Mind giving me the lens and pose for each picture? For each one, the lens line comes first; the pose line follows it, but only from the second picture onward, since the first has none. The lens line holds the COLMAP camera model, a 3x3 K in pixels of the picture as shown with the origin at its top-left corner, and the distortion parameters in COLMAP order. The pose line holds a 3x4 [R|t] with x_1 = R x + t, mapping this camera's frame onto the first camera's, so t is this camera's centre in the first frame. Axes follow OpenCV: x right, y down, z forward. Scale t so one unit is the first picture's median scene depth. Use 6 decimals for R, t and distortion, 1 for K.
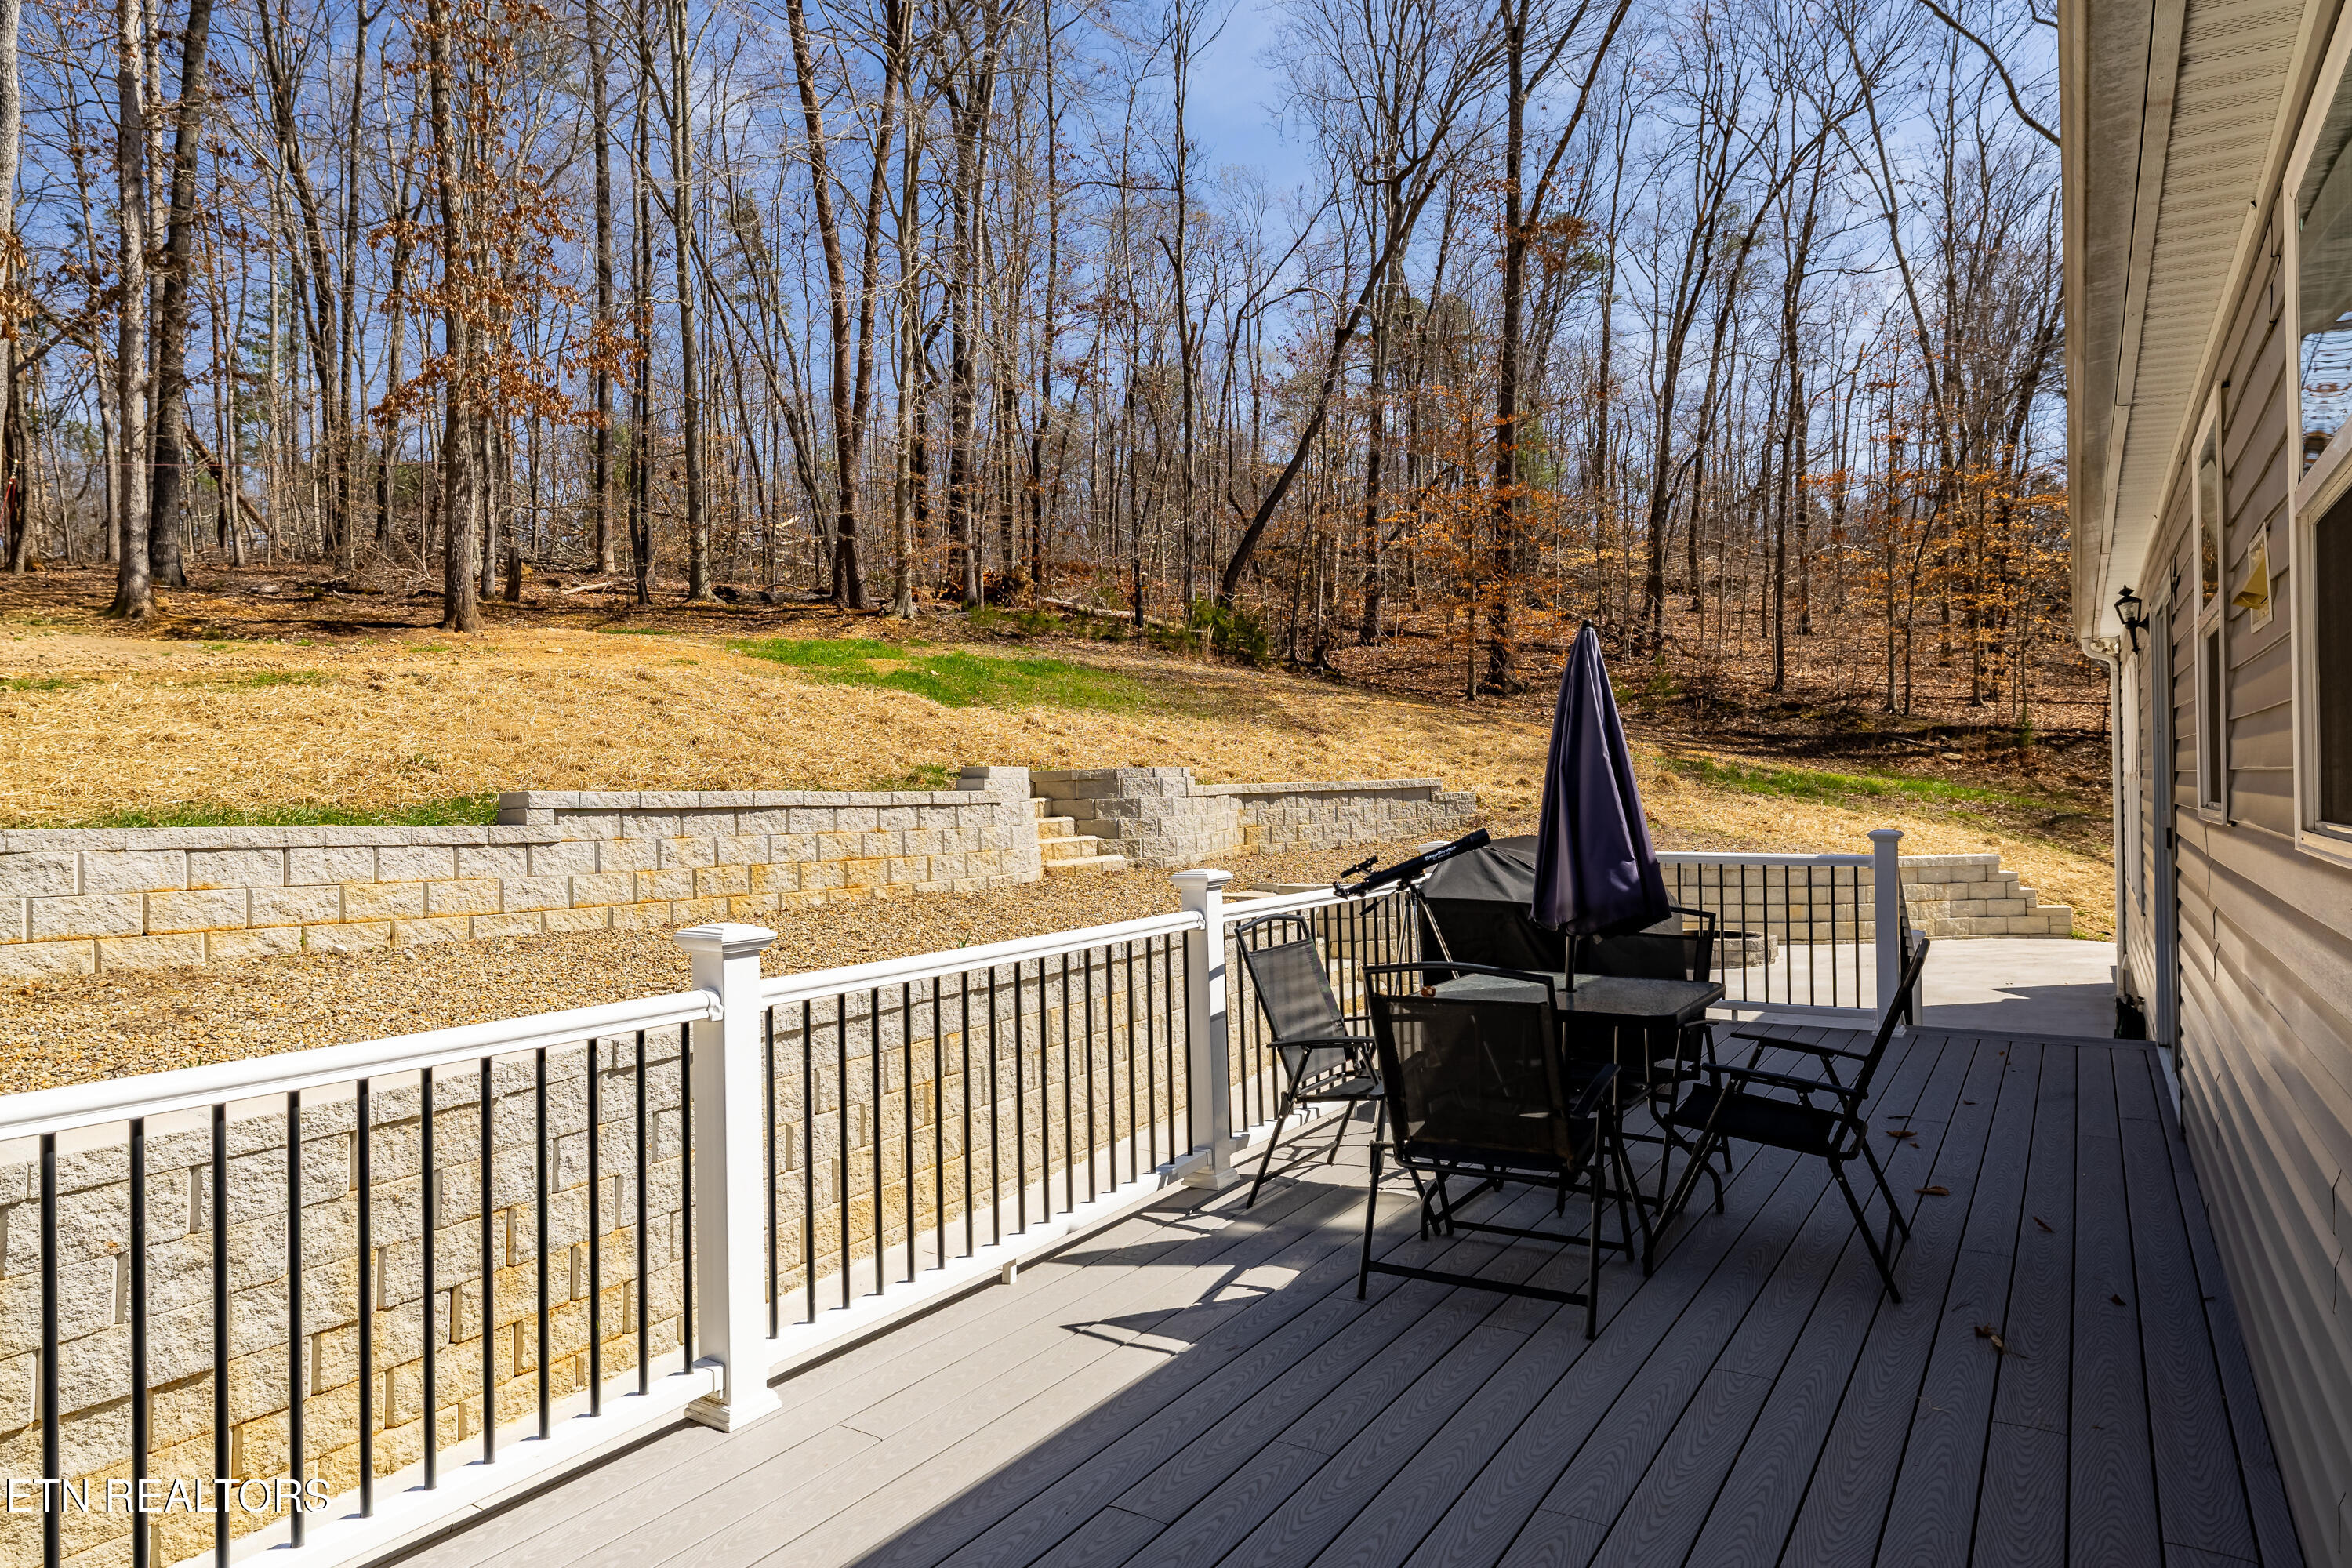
lens RADIAL K [[1430.5, 0, 1178.6], [0, 1430.5, 792.9], [0, 0, 1]] dist [0.002543, -0.002733]
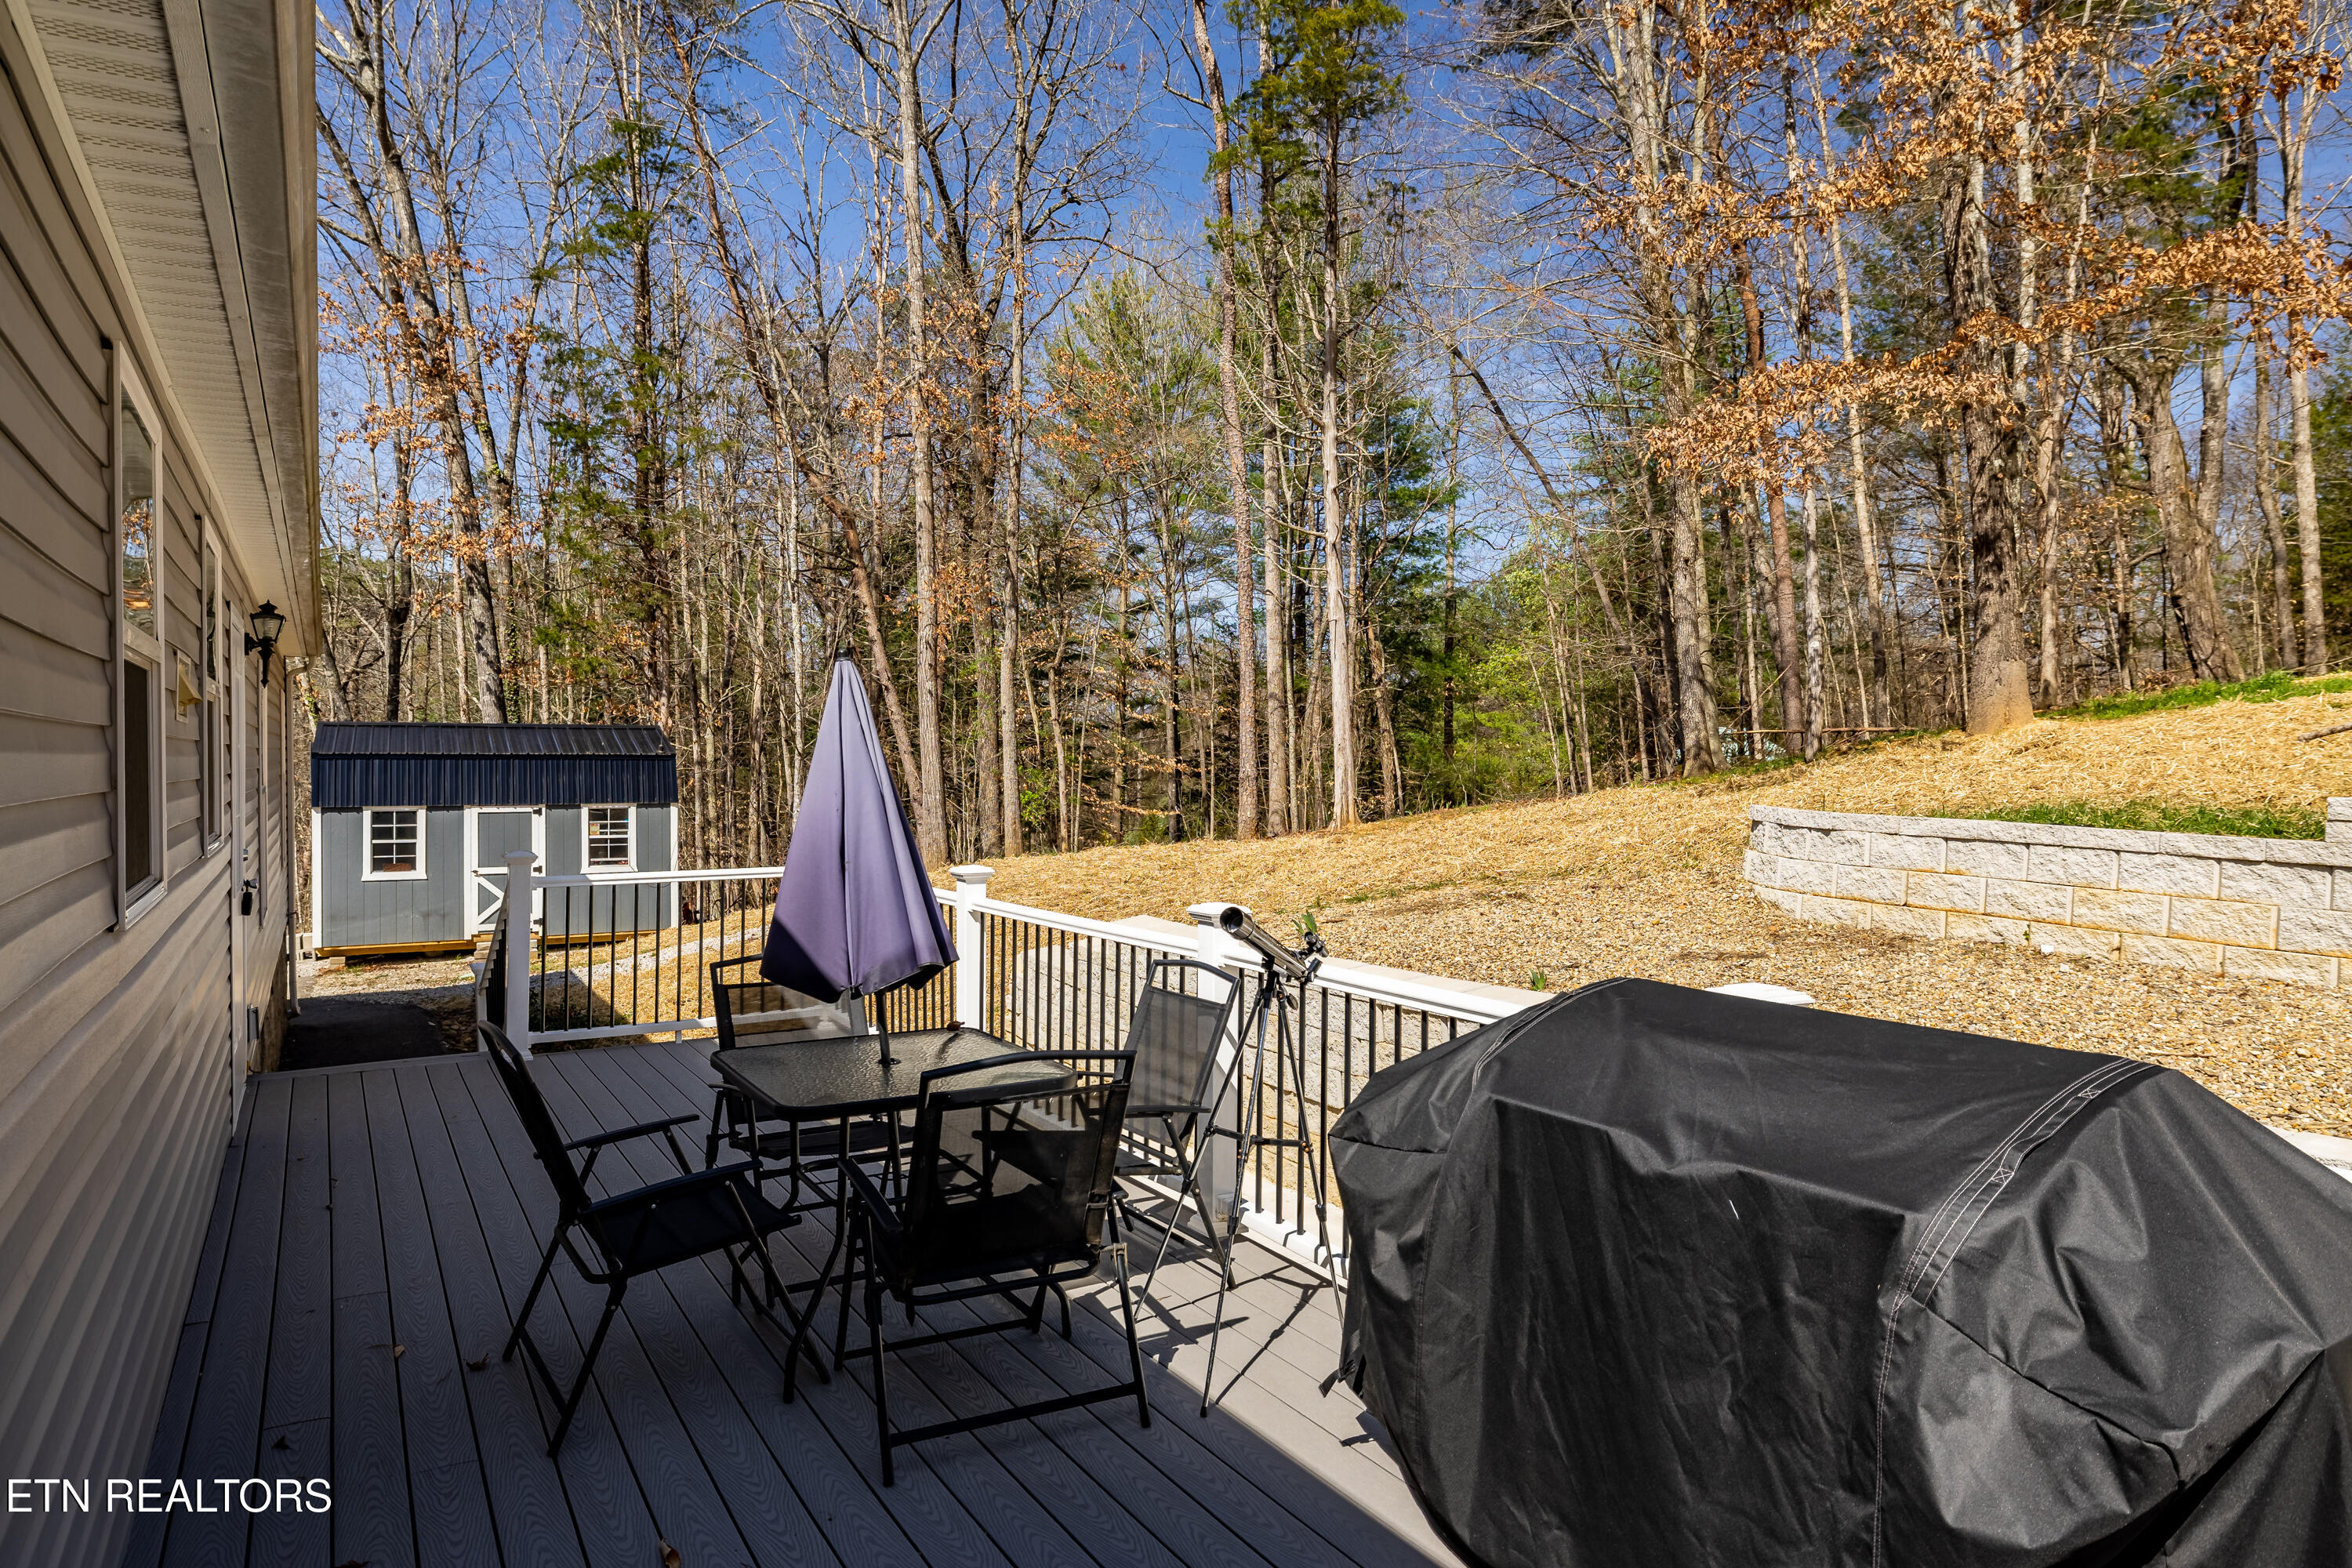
lens RADIAL K [[1430.5, 0, 1178.6], [0, 1430.5, 792.9], [0, 0, 1]] dist [0.002543, -0.002733]
pose [[-0.456179, 0.031914, -0.889315, 0.534177], [-0.000178, 0.999353, 0.035954, -0.033077], [0.889888, 0.016560, -0.455879, 0.858138]]
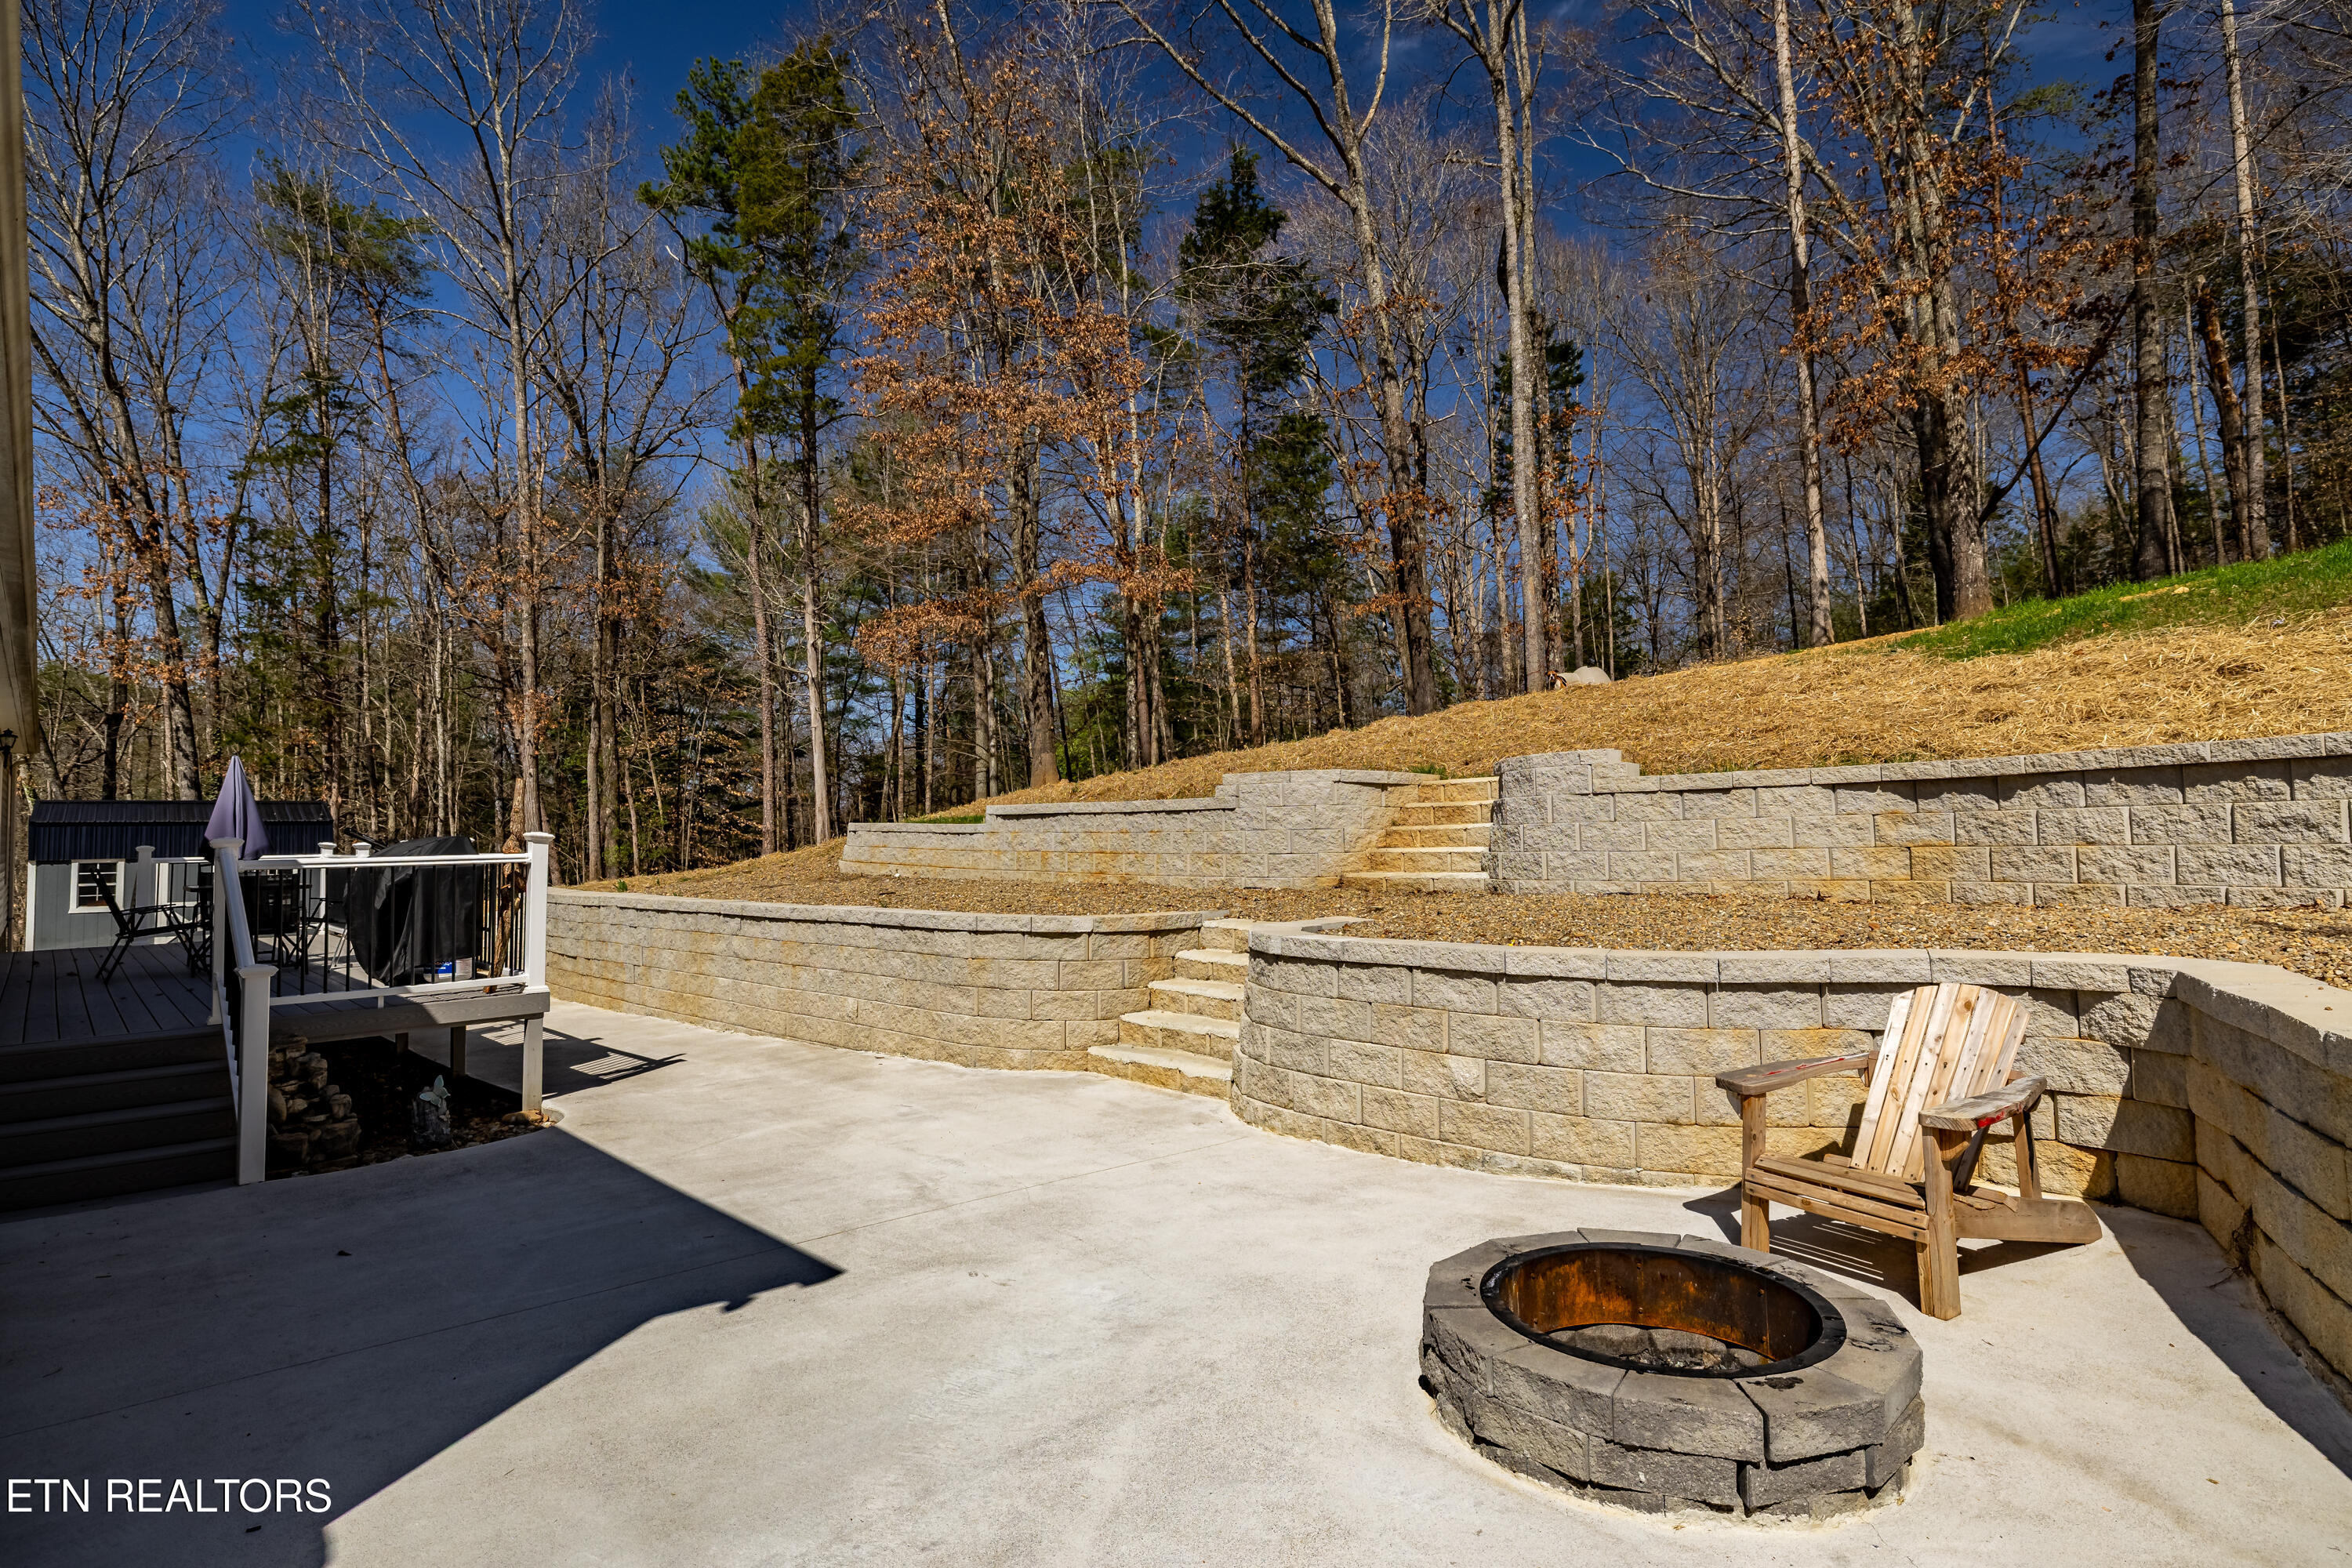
lens RADIAL K [[1194.1, 0, 1176.0], [0, 1194.1, 784.0], [0, 0, 1]] dist [-0.000385, 0.000980]
pose [[-0.249544, -0.022662, -0.968098, 1.100101], [0.016490, 0.999482, -0.027647, 0.018840], [0.968223, -0.022863, -0.249041, 1.766539]]
